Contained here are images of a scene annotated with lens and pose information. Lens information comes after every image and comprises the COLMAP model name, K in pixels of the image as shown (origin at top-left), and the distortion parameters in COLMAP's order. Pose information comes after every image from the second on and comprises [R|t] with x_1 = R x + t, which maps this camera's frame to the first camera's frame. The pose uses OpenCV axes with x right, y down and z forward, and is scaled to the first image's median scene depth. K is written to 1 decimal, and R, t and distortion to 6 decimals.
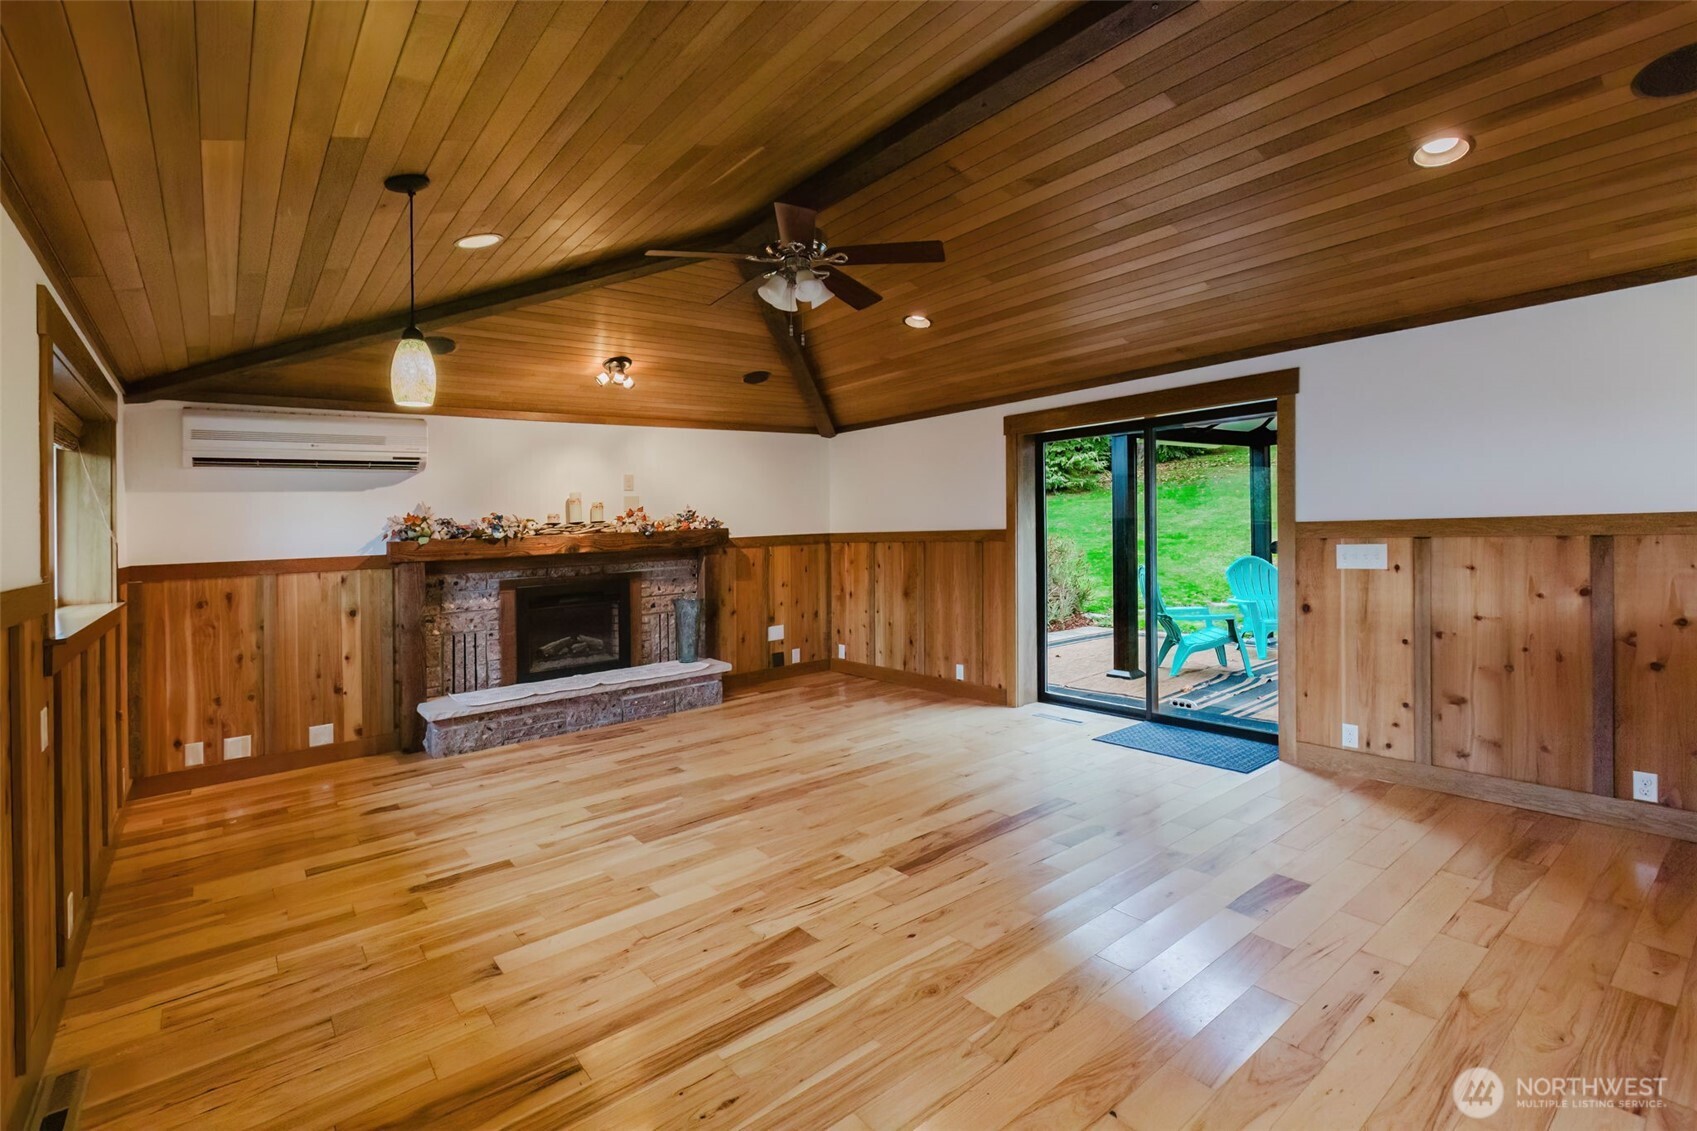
lens RADIAL K [[774.5, 0, 829.0], [0, 774.5, 533.3], [0, 0, 1]] dist [0.001290, -0.000567]
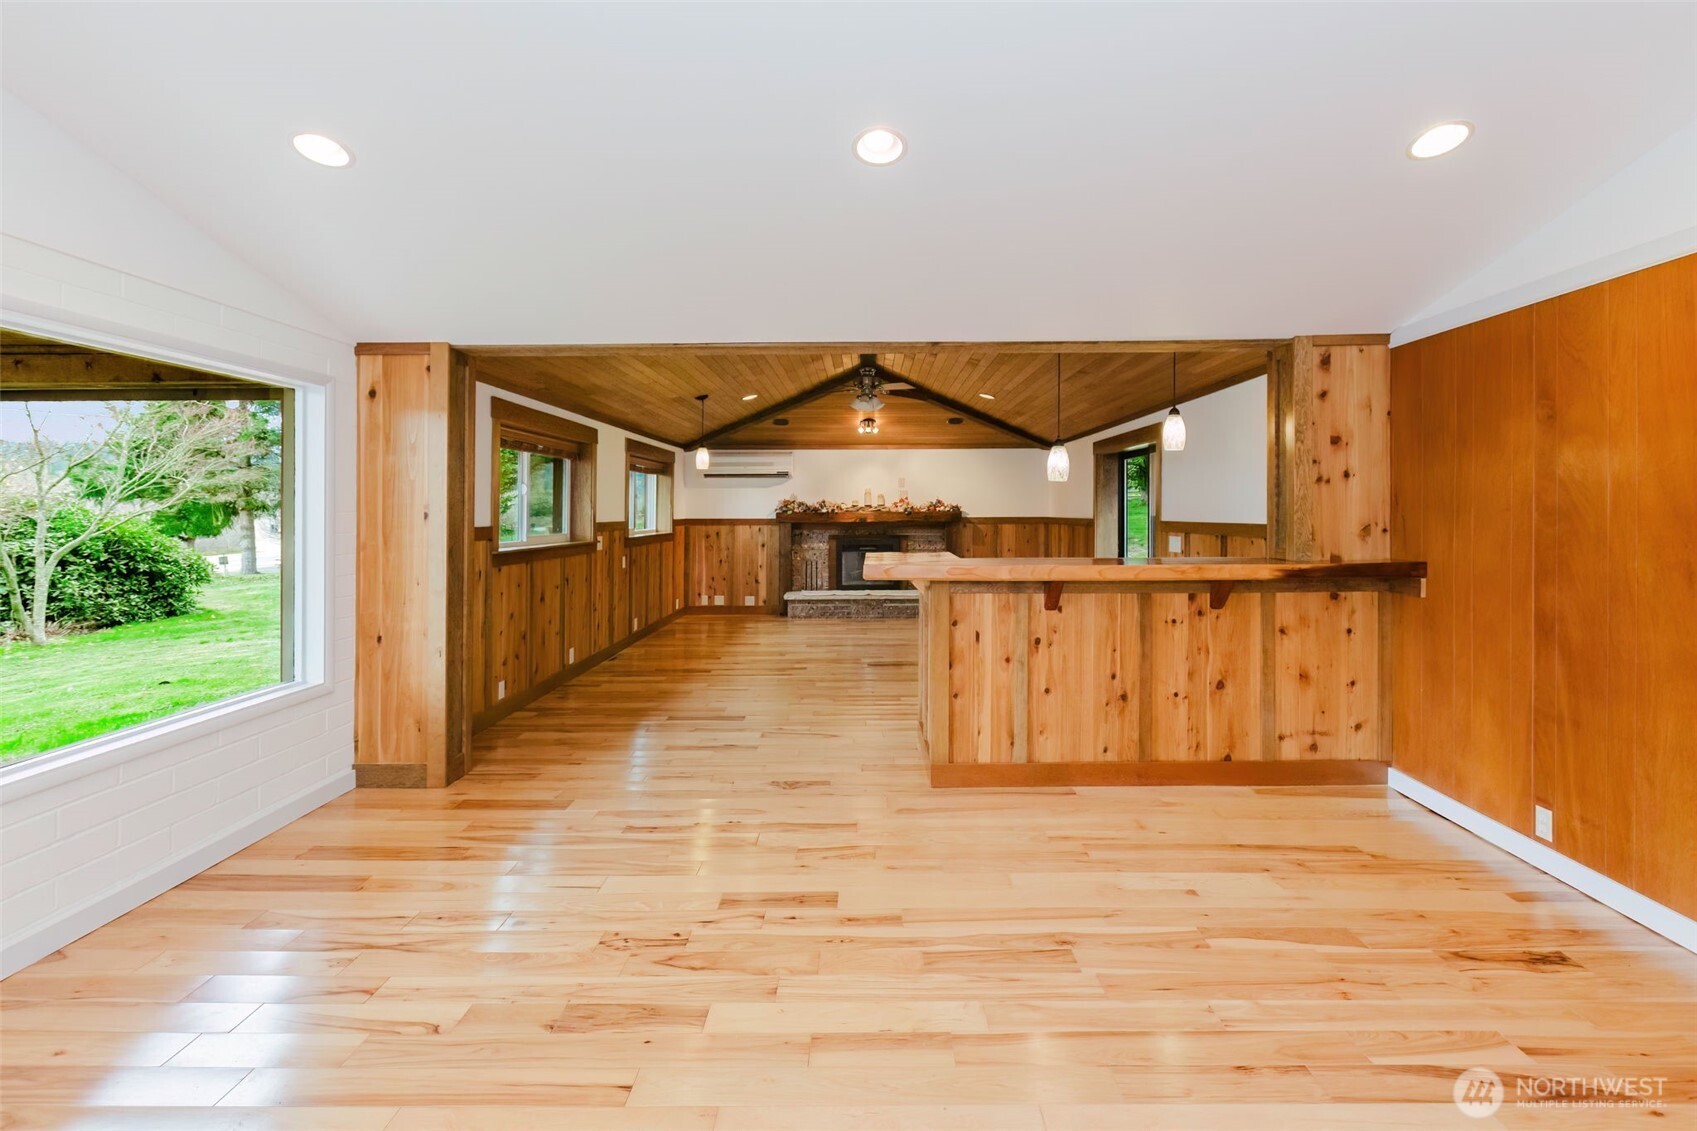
lens RADIAL K [[789.1, 0, 867.4], [0, 789.1, 513.1], [0, 0, 1]] dist [0.000156, -0.000122]
pose [[0.781087, 0.036123, -0.623377, 0.924924], [-0.032791, 0.999321, 0.016821, -0.030189], [0.623561, 0.007303, 0.781741, -0.494522]]
